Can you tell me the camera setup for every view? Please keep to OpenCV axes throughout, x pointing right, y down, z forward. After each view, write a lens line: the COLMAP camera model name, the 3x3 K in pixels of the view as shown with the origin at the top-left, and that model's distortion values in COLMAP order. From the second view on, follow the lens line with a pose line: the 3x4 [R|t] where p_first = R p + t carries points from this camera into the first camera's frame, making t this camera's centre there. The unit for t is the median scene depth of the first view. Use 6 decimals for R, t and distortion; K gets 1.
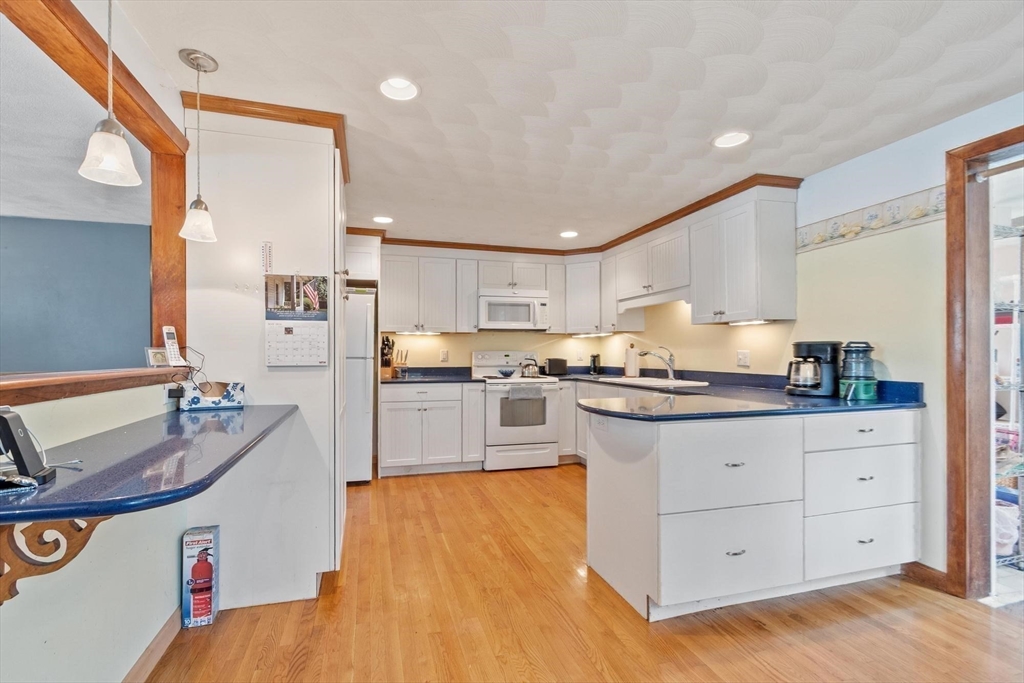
lens RADIAL K [[451.0, 0, 494.7], [0, 451.0, 352.2], [0, 0, 1]] dist [0.000073, 0.000048]
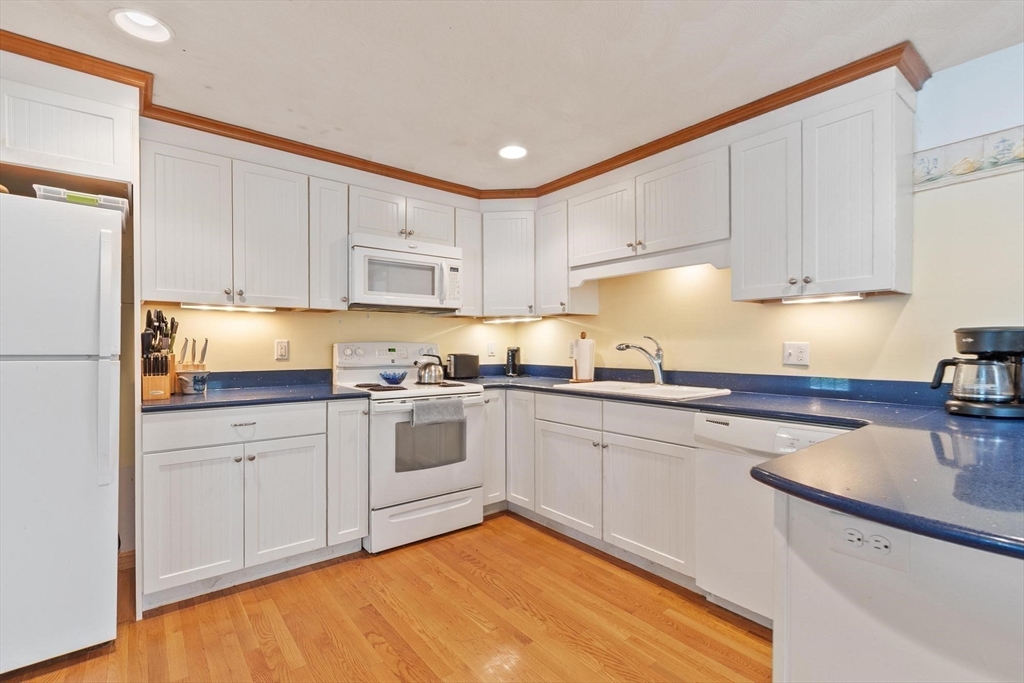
lens RADIAL K [[459.9, 0, 494.6], [0, 459.9, 349.7], [0, 0, 1]] dist [0.001754, 0.000219]
pose [[0.926768, -0.002262, 0.375626, -0.110116], [-0.001764, 0.999945, 0.010372, 0.001041], [-0.375629, -0.010275, 0.926713, 0.494943]]
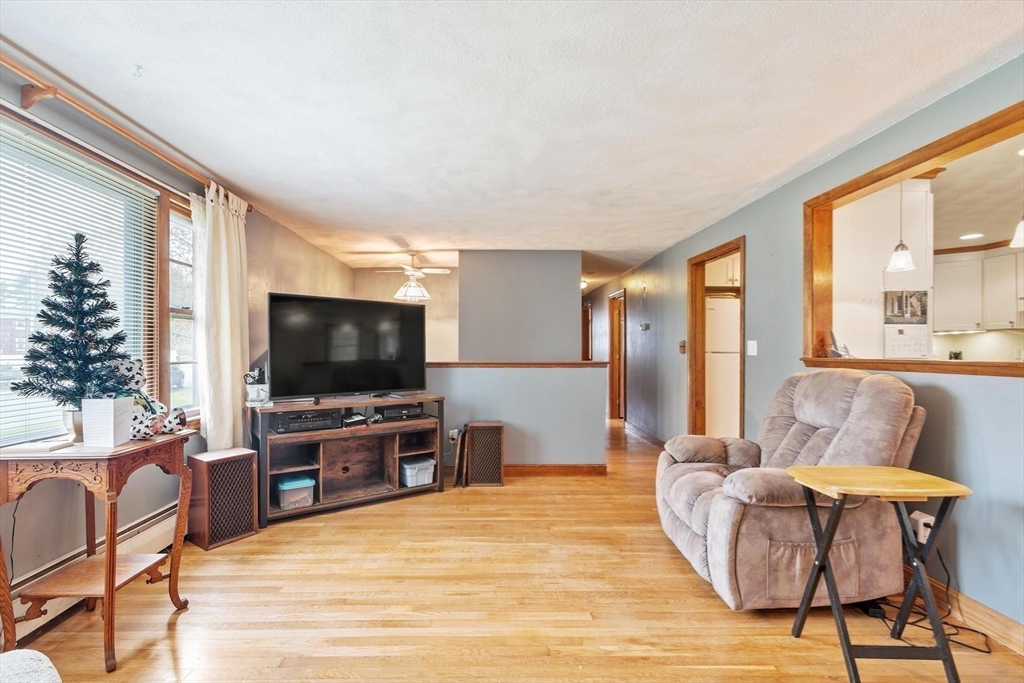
lens RADIAL K [[459.9, 0, 494.6], [0, 459.9, 349.7], [0, 0, 1]] dist [0.001754, 0.000219]
pose [[0.966087, 0.003140, -0.258199, -0.729015], [-0.003029, 0.999995, 0.000826, 0.004420], [0.258200, -0.000016, 0.966091, -0.369211]]
